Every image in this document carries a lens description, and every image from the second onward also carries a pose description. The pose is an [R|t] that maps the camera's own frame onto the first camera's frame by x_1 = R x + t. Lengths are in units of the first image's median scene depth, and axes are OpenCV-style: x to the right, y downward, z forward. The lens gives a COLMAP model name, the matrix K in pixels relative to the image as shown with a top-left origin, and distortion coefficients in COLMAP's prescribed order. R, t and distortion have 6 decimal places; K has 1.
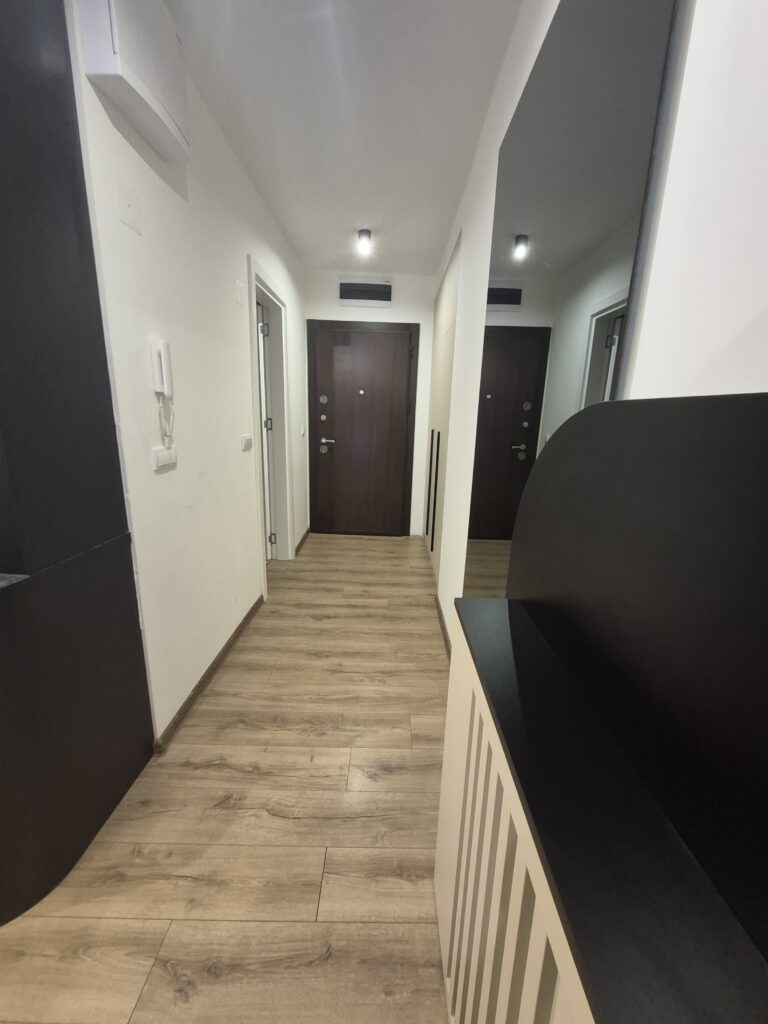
lens RADIAL K [[400.1, 0, 390.9], [0, 400.1, 511.9], [0, 0, 1]] dist [-0.000688, -0.000163]
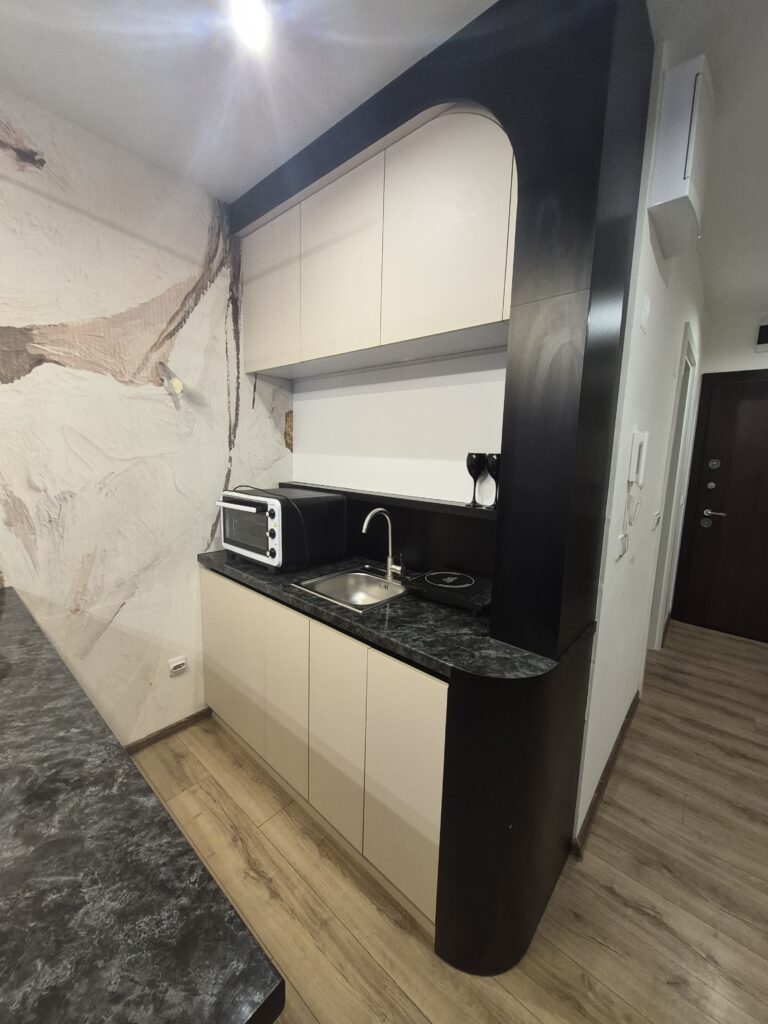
lens RADIAL K [[400.1, 0, 388.9], [0, 400.1, 512.0], [0, 0, 1]] dist [-0.000688, -0.000163]
pose [[0.761792, 0.086575, -0.642011, -0.282651], [-0.161166, 0.985199, -0.058381, -0.051284], [0.627454, 0.147945, 0.764470, -0.086619]]
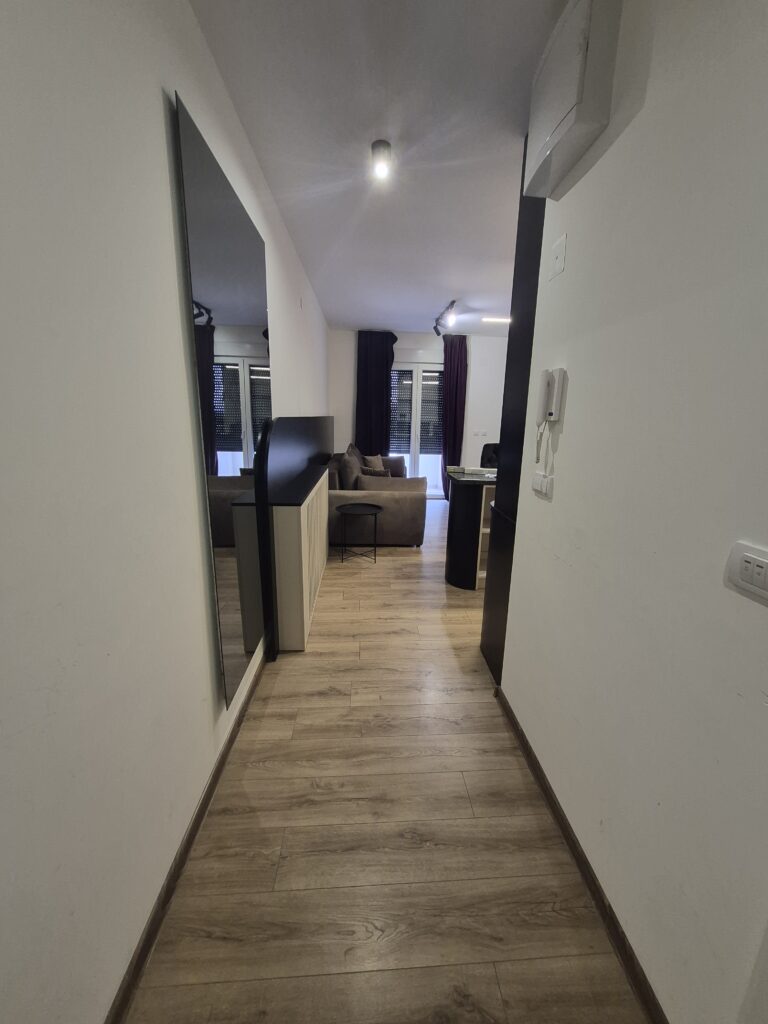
lens RADIAL K [[400.1, 0, 394.9], [0, 400.1, 505.0], [0, 0, 1]] dist [-0.000688, -0.000163]
pose [[-0.995891, -0.039243, -0.081620, -0.086437], [-0.071719, 0.892071, 0.446169, -0.375918], [0.055302, 0.450189, -0.891219, 1.394774]]
